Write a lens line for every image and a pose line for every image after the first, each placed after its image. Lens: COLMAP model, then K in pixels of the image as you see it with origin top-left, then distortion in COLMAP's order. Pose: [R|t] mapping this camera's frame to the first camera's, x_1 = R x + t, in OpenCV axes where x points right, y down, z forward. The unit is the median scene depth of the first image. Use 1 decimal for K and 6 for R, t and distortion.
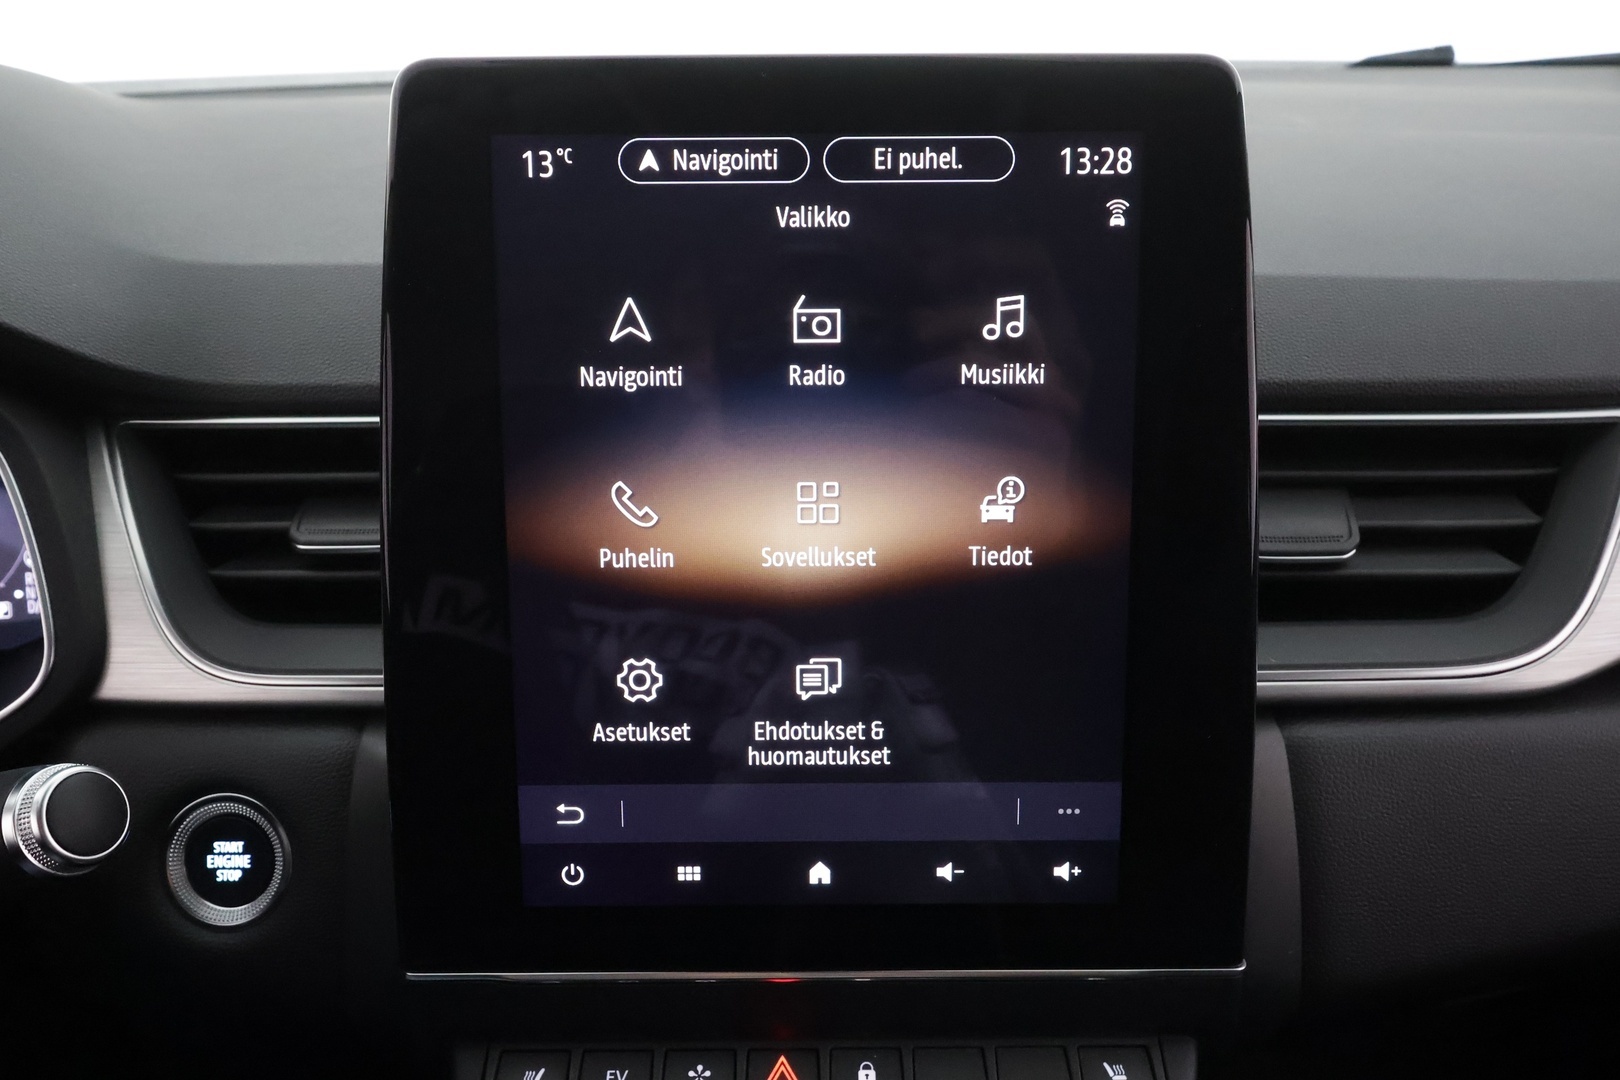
lens RADIAL K [[1232.1, 0, 807.5], [0, 1232.1, 537.9], [0, 0, 1]] dist [-0.003677, 0.003233]
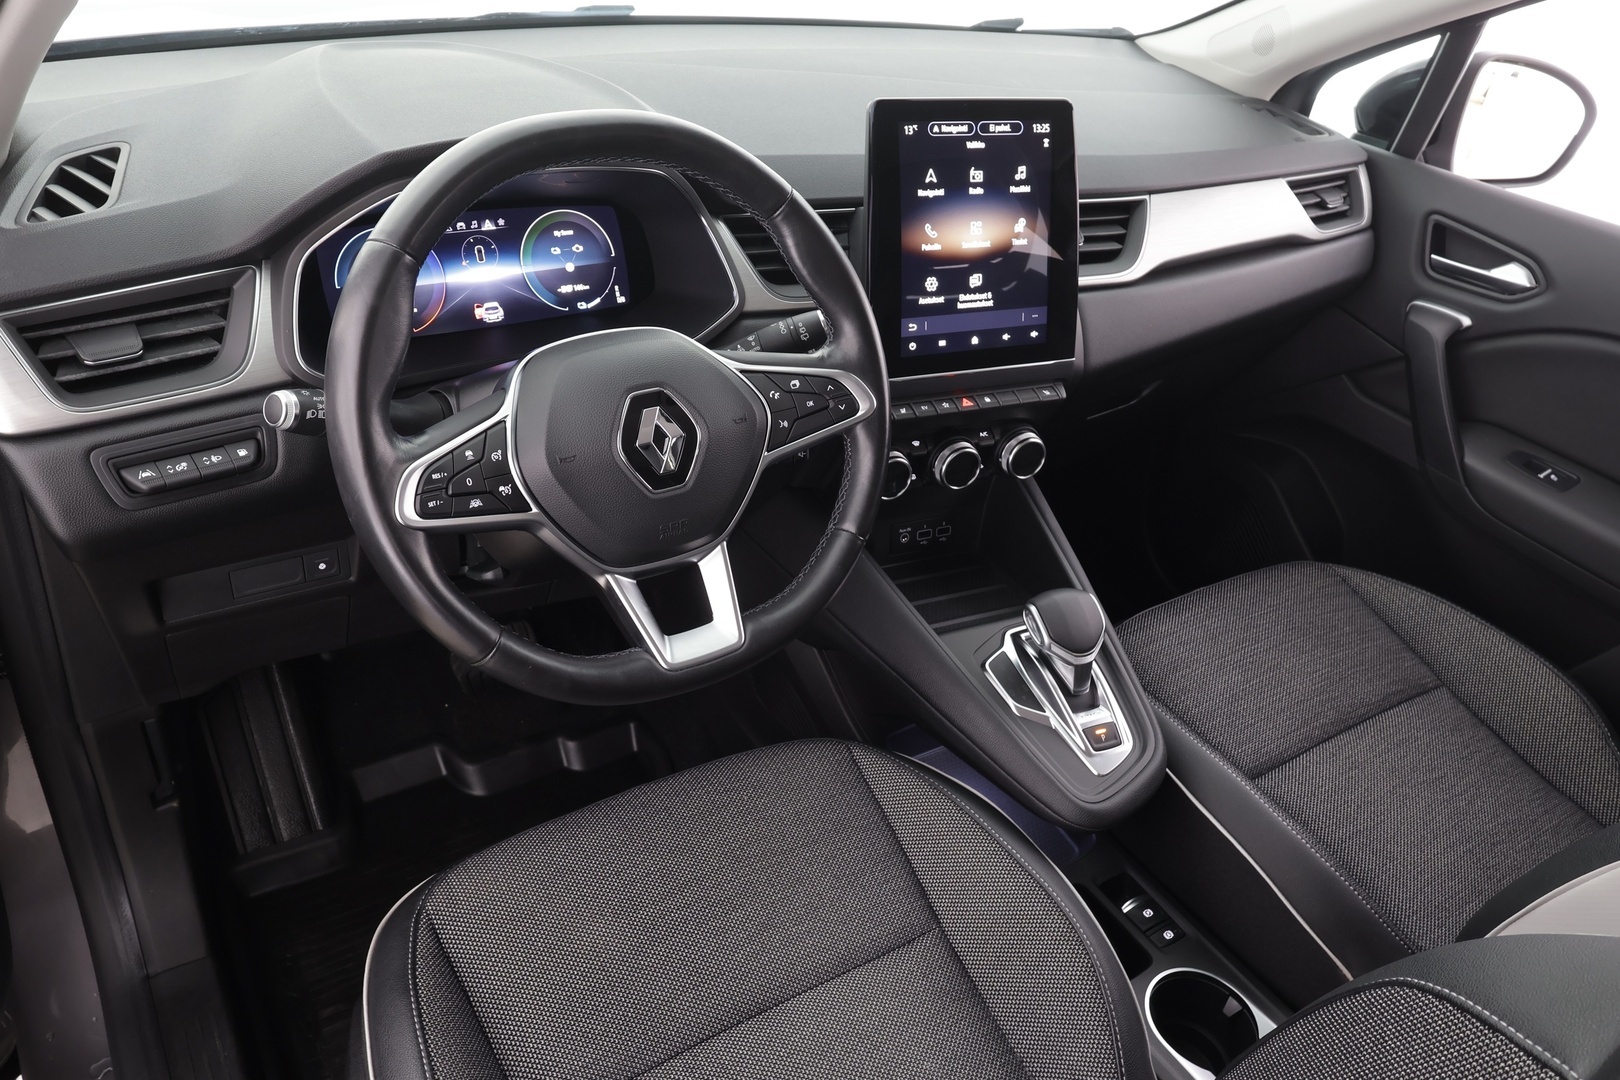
lens RADIAL K [[1232.1, 0, 810.2], [0, 1232.1, 536.9], [0, 0, 1]] dist [-0.003677, 0.003233]
pose [[0.899489, -0.142289, 0.413127, -2.012527], [0.087301, 0.984952, 0.149160, 0.276080], [-0.428134, -0.098102, 0.898375, -2.054995]]
